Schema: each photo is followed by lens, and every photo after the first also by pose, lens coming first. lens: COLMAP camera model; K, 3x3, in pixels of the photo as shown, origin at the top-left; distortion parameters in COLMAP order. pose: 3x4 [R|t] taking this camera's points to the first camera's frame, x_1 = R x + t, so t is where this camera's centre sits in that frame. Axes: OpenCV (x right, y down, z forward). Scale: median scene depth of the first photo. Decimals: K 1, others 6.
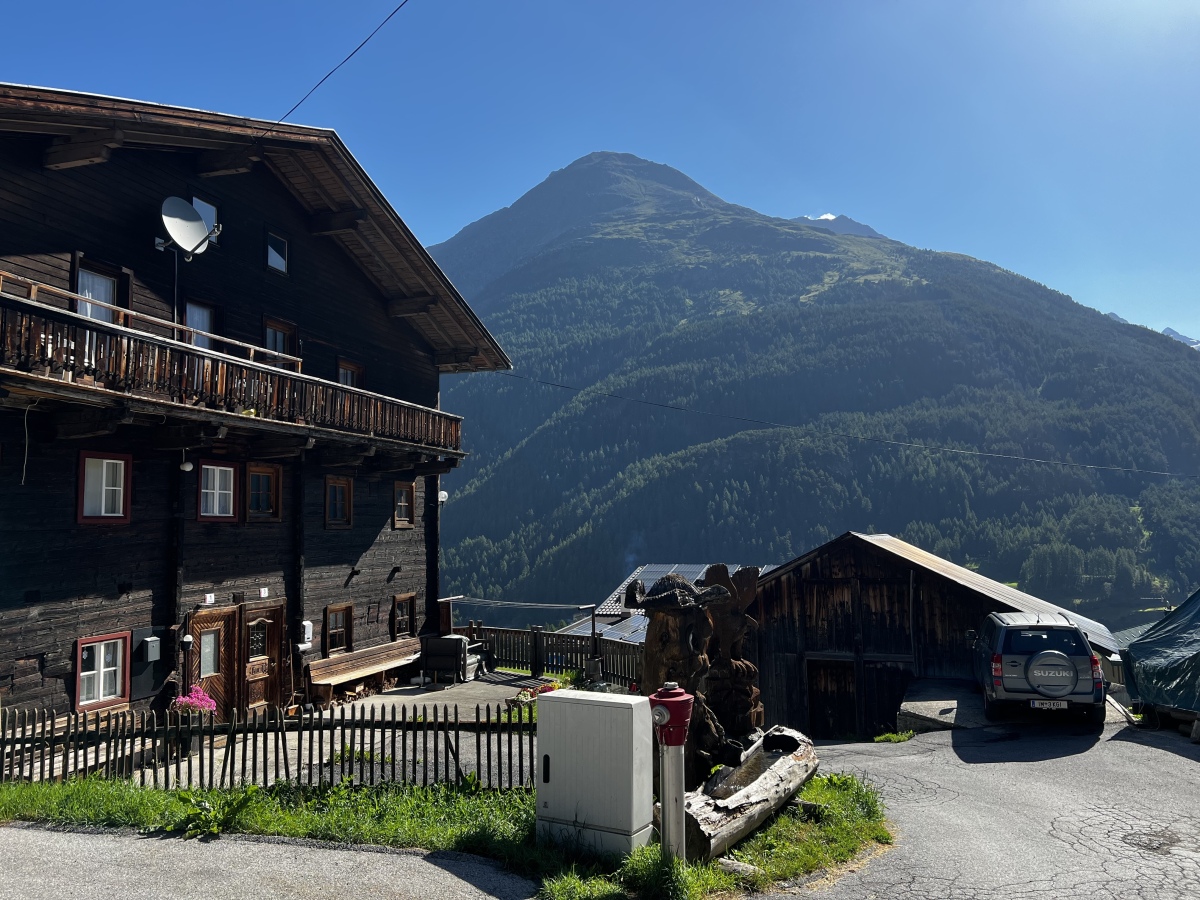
lens RADIAL K [[907.6, 0, 597.4], [0, 907.6, 450.1], [0, 0, 1]] dist [0.056003, -0.056623]
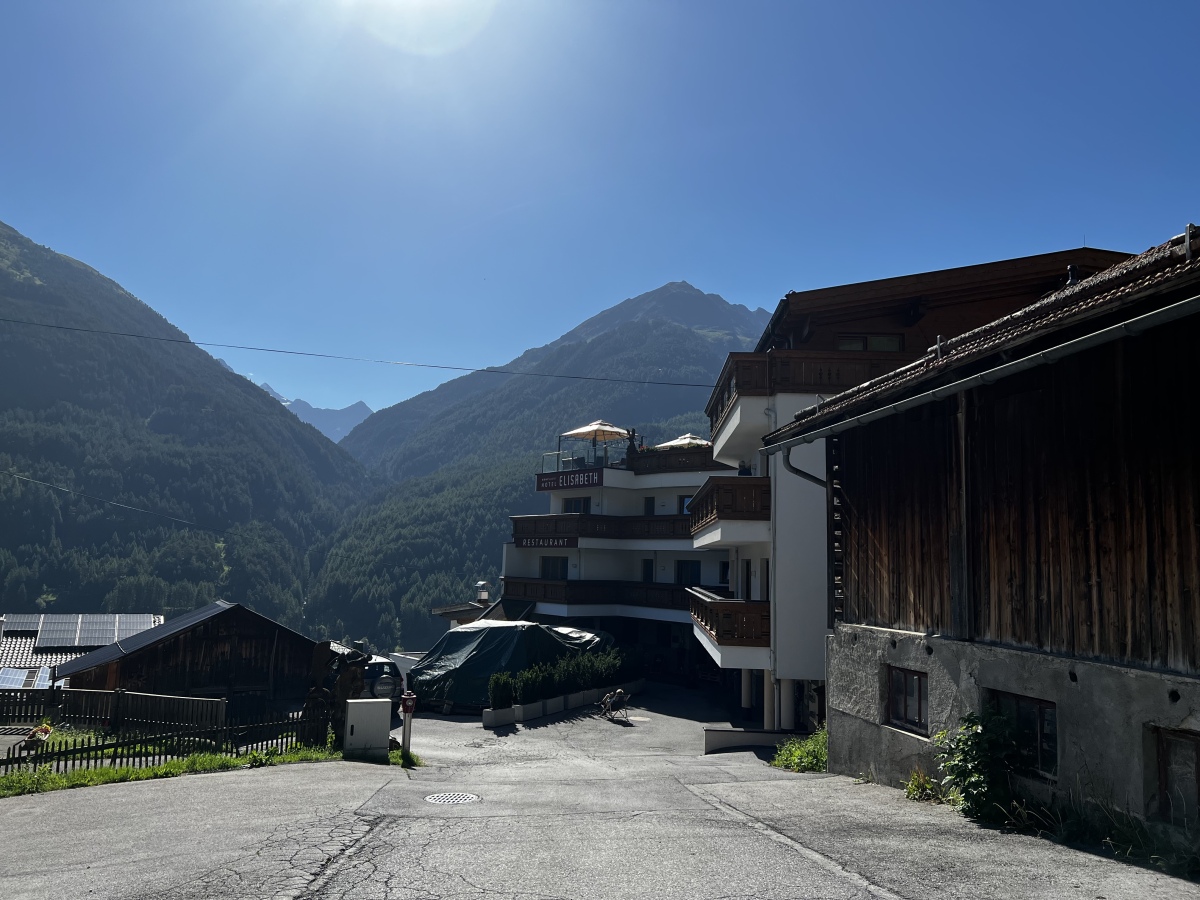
lens RADIAL K [[907.6, 0, 602.8], [0, 907.6, 446.5], [0, 0, 1]] dist [0.056003, -0.056623]
pose [[0.596002, 0.142827, 0.790179, -0.662698], [-0.113943, 0.989139, -0.092847, -0.104769], [-0.794858, -0.034699, 0.605803, -0.405577]]
